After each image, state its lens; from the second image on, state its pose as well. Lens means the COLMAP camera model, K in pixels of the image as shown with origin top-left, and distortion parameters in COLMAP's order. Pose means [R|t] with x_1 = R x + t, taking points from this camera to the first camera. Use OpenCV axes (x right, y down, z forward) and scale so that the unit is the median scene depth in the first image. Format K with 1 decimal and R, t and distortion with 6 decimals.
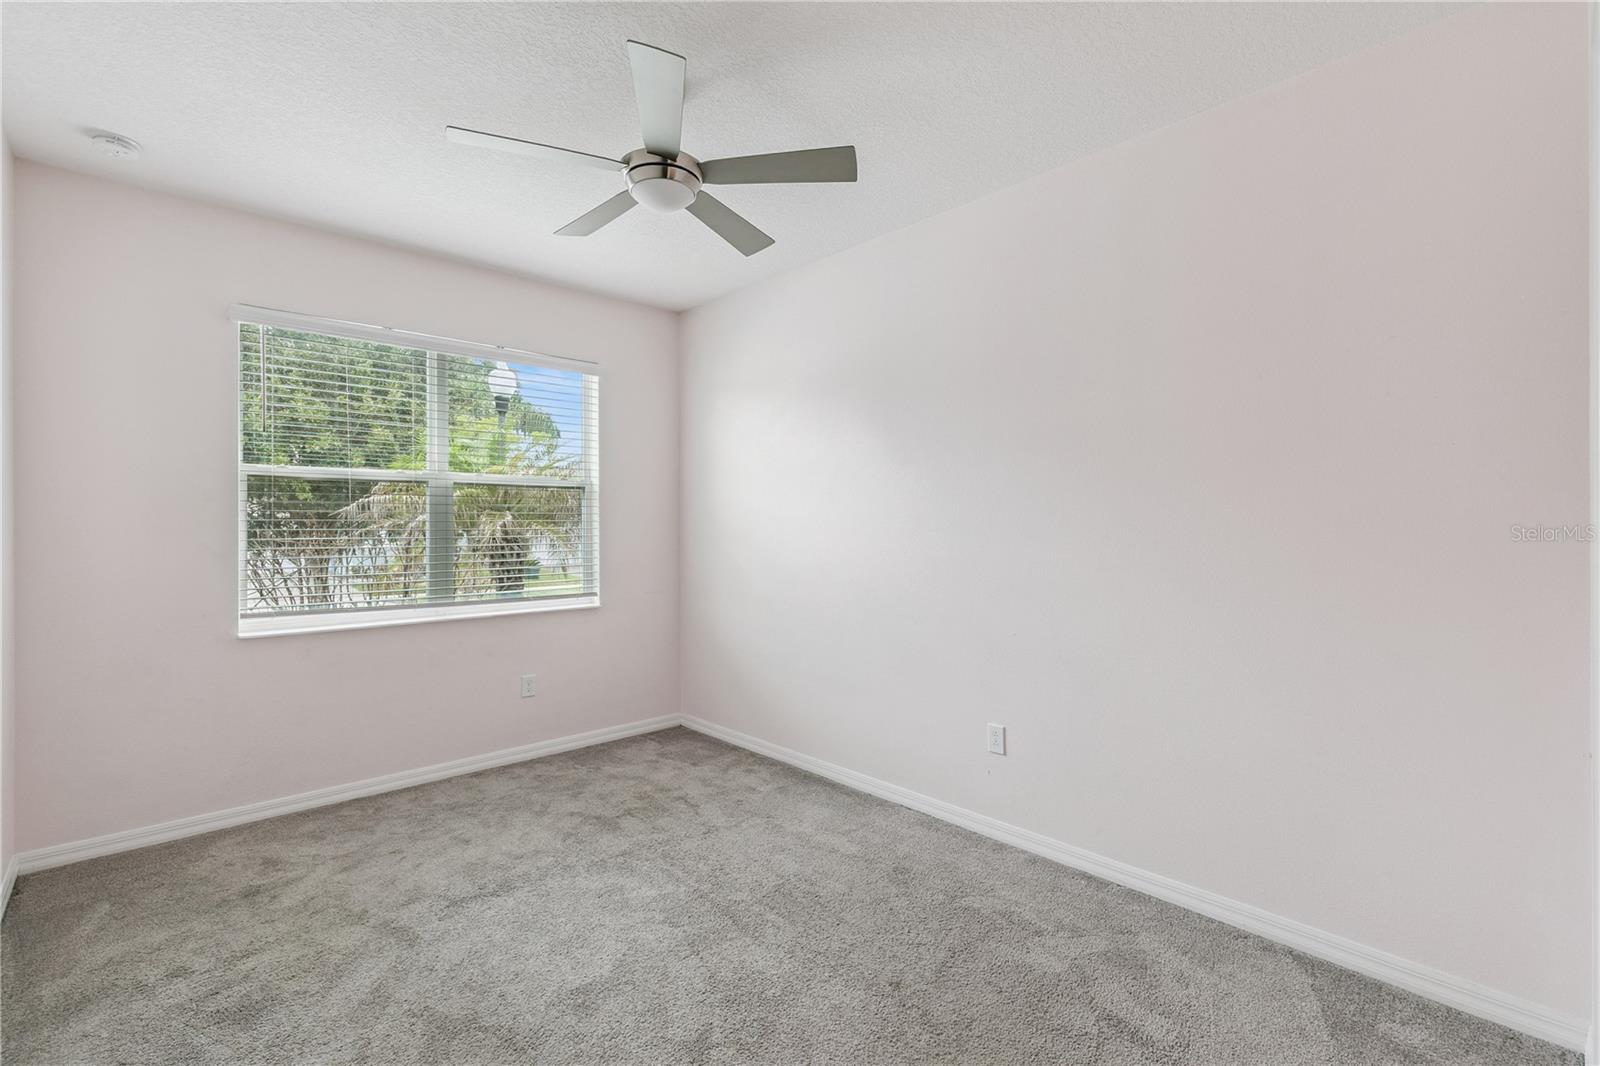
lens RADIAL K [[715.6, 0, 797.1], [0, 715.6, 529.8], [0, 0, 1]] dist [0.005525, -0.002113]
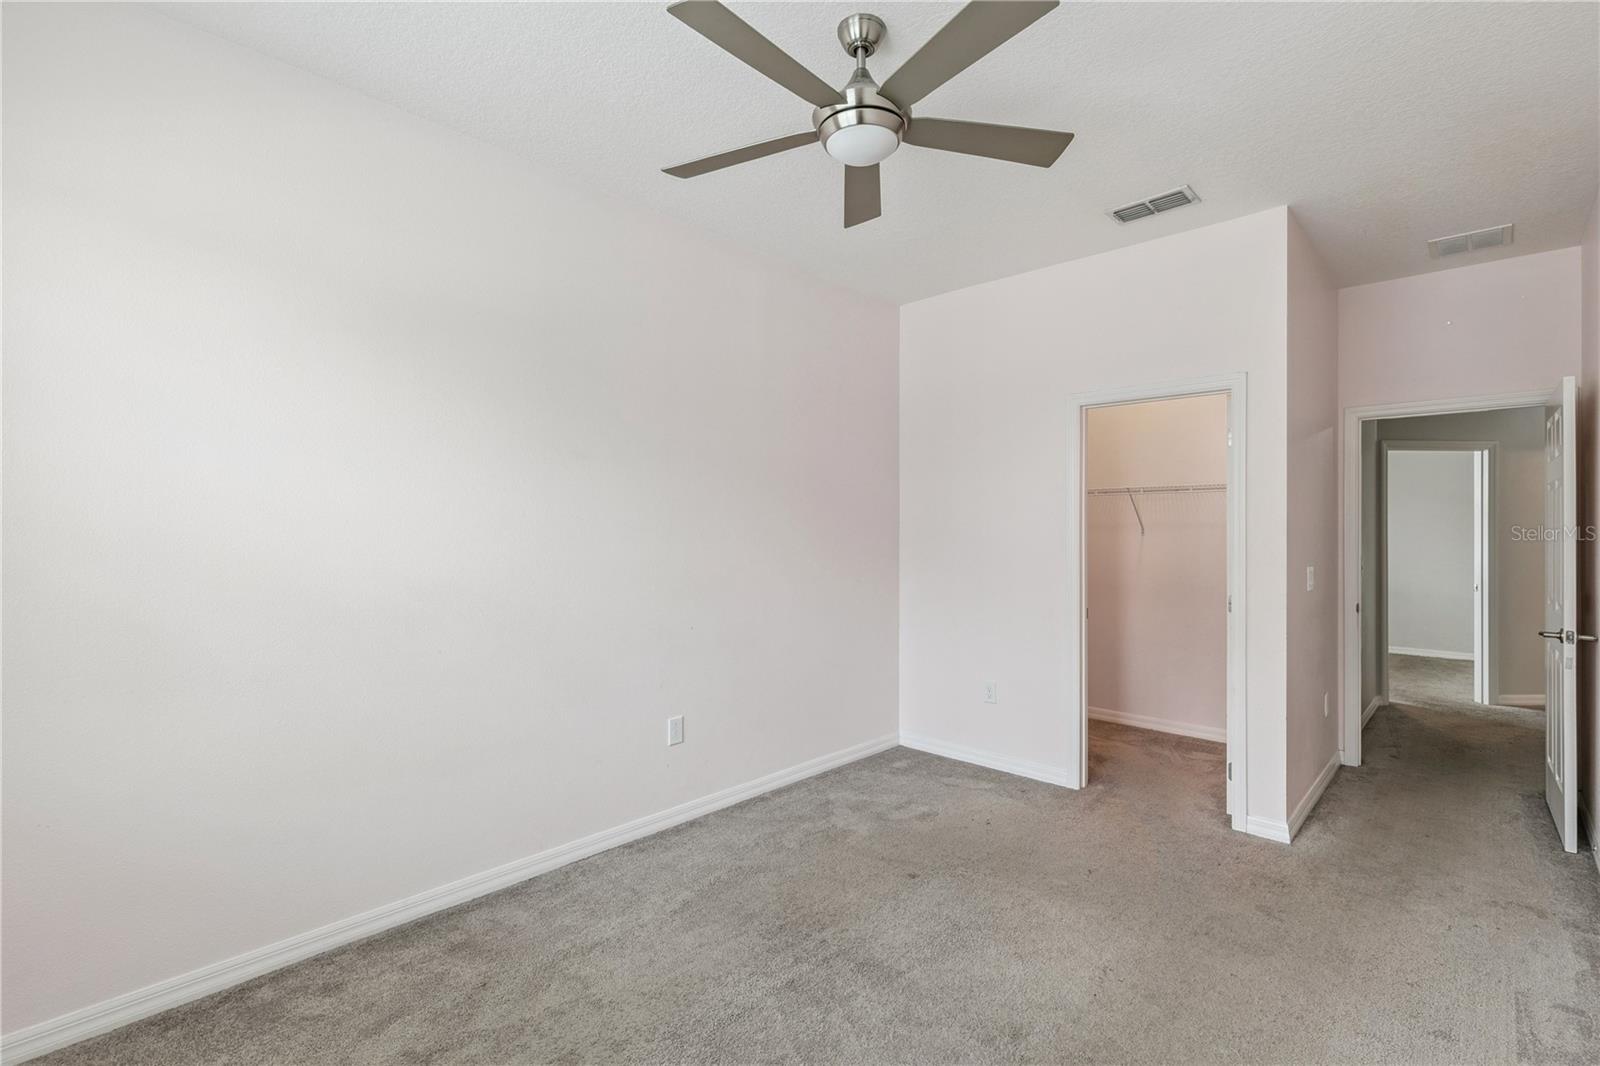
lens RADIAL K [[715.6, 0, 797.3], [0, 715.6, 531.4], [0, 0, 1]] dist [0.005525, -0.002113]
pose [[-0.044392, 0.001364, 0.999013, -0.811138], [0.011121, 0.999938, -0.000871, -0.001779], [-0.998952, 0.011071, -0.044404, 0.879492]]
